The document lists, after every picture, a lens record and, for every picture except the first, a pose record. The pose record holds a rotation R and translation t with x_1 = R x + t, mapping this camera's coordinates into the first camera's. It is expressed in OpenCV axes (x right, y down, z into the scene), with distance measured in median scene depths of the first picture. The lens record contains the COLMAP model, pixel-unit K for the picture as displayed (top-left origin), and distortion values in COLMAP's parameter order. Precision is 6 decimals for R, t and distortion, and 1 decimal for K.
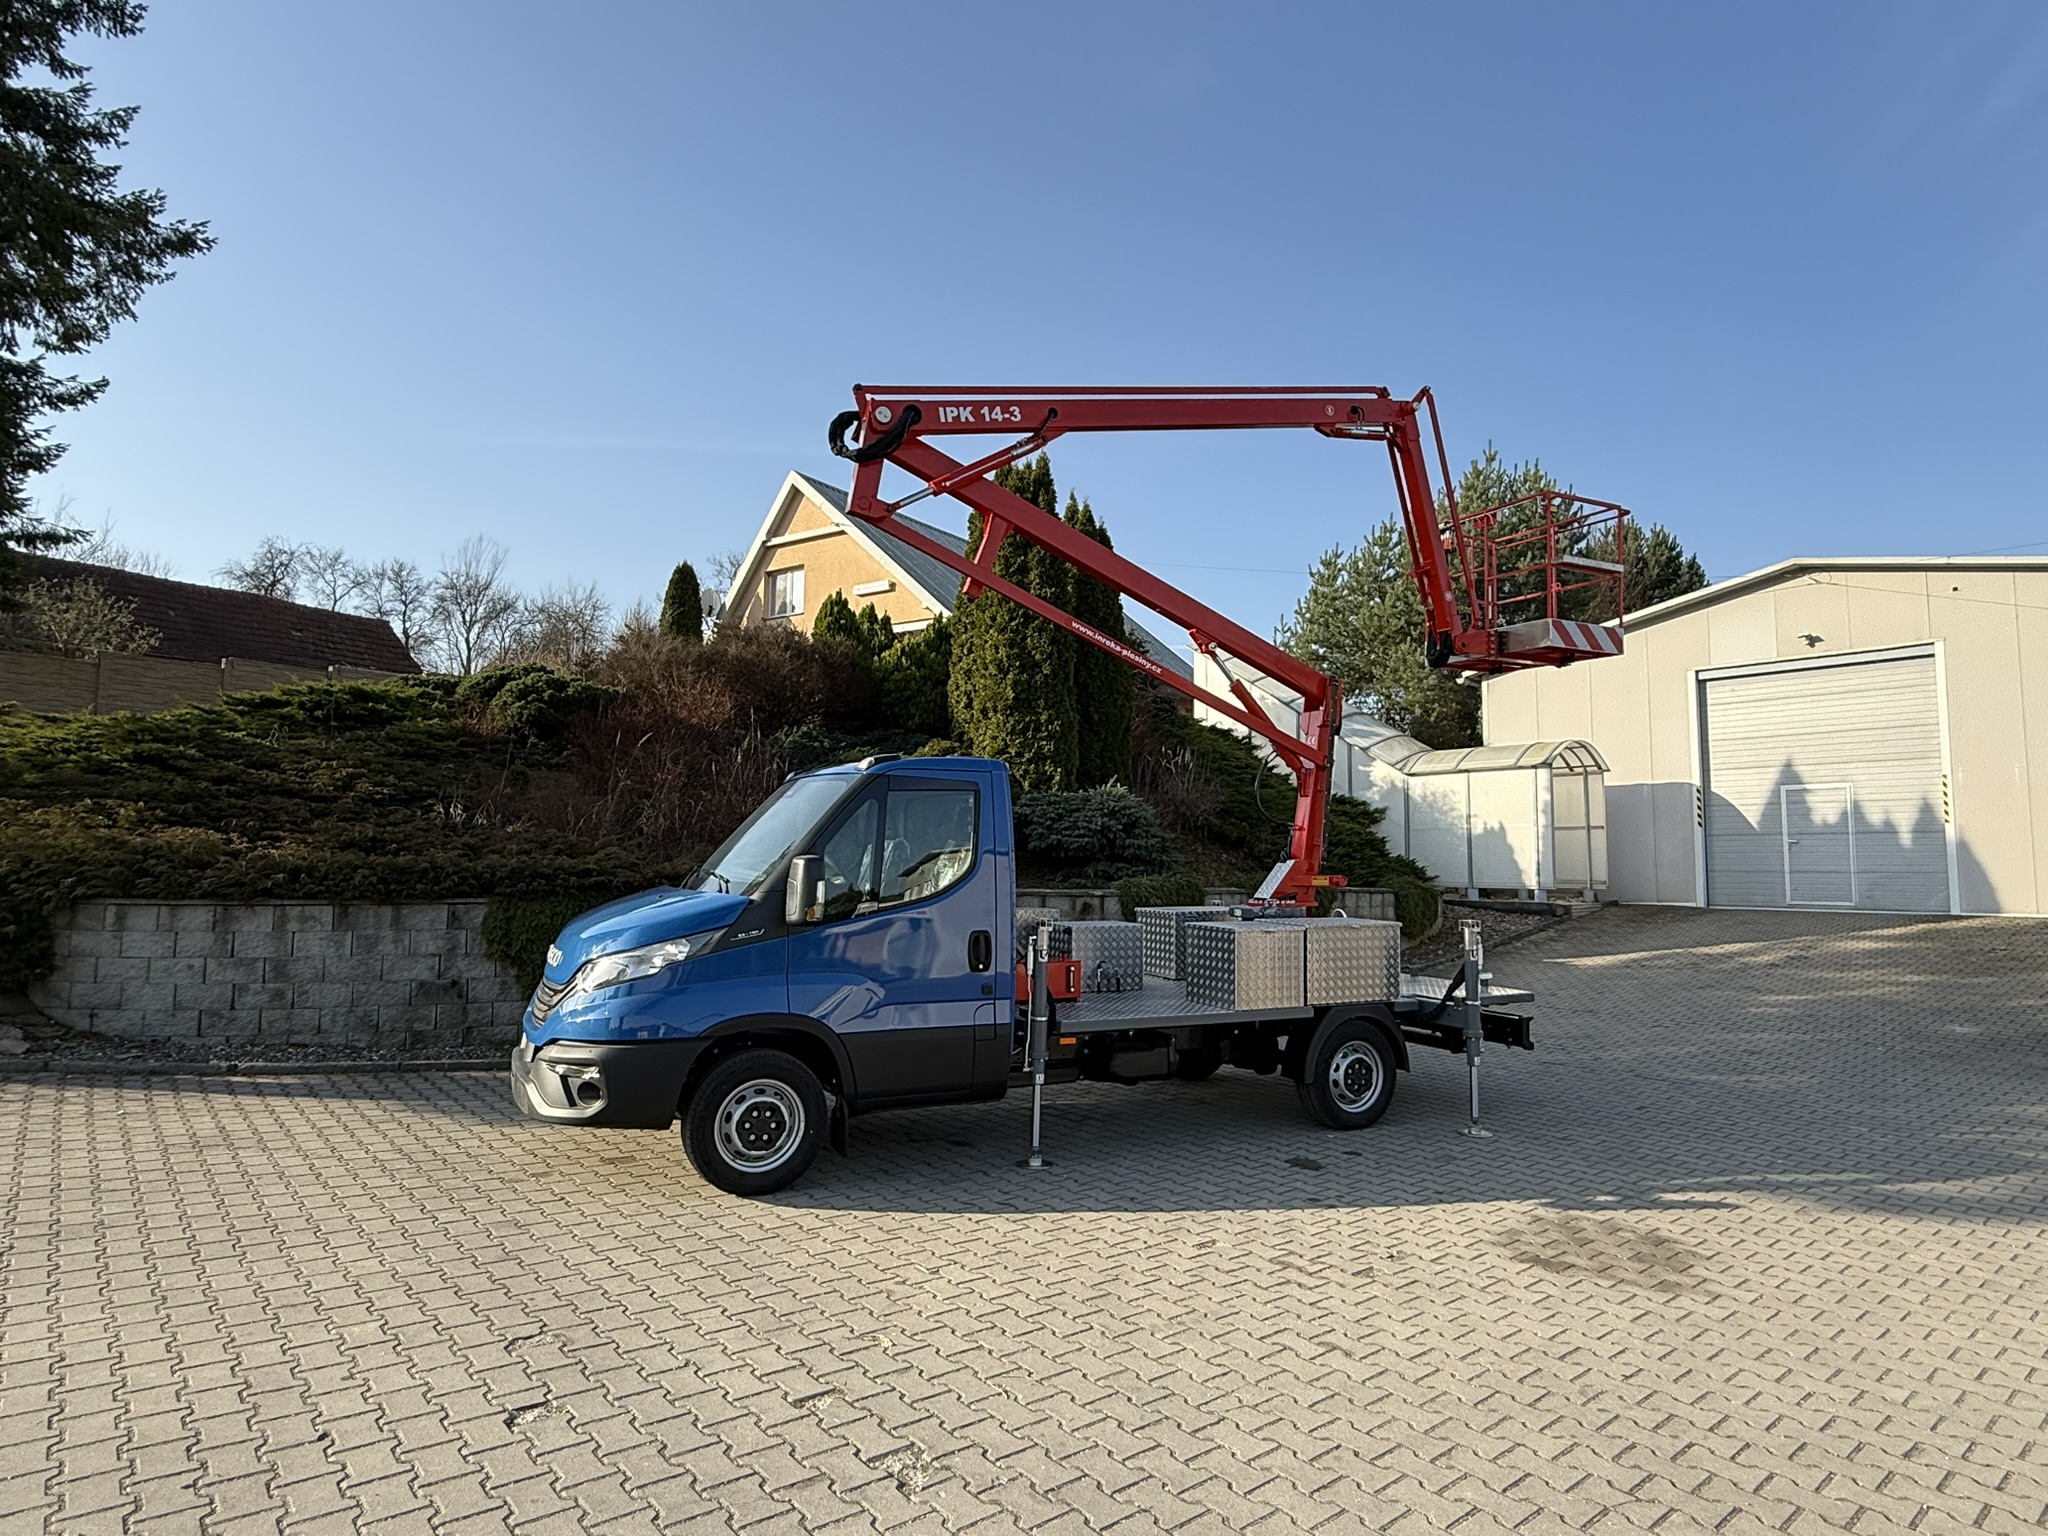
lens RADIAL K [[1142.4, 0, 1024.0], [0, 1142.4, 768.0], [0, 0, 1]] dist [0.000648, -0.000096]
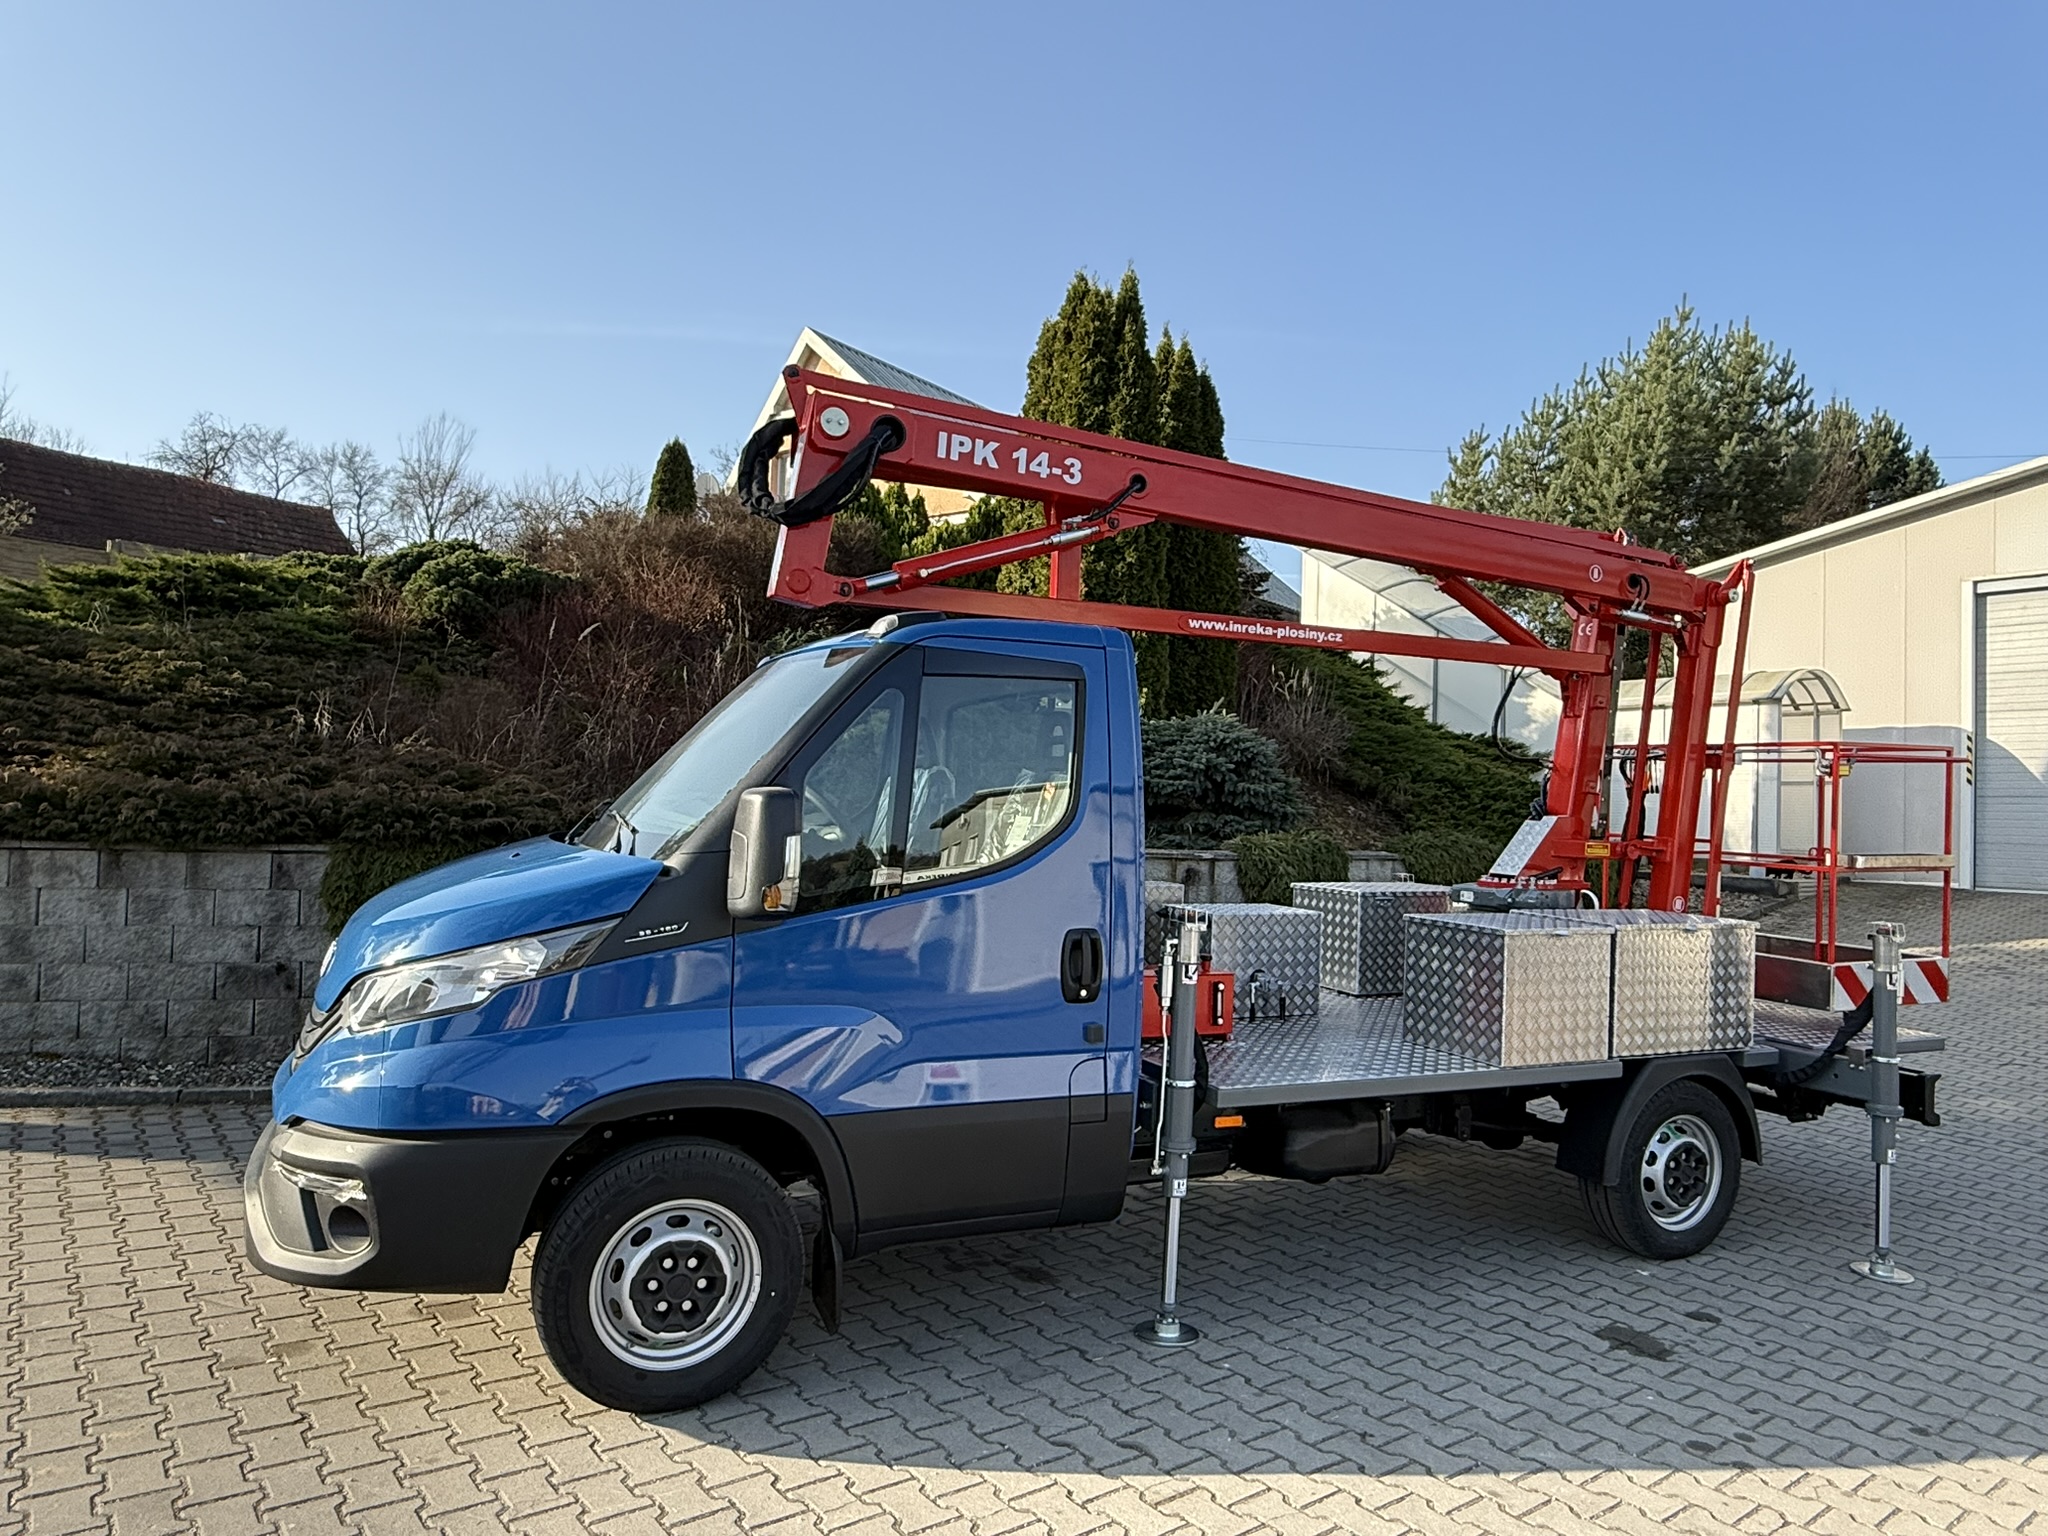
lens RADIAL K [[1303.1, 0, 1040.0], [0, 1303.1, 770.9], [0, 0, 1]] dist [-0.000480, 0.001080]
pose [[0.999485, 0.021857, -0.023474, -0.030385], [-0.020628, 0.998468, 0.051347, 0.021572], [0.024561, -0.050837, 0.998405, 0.241019]]
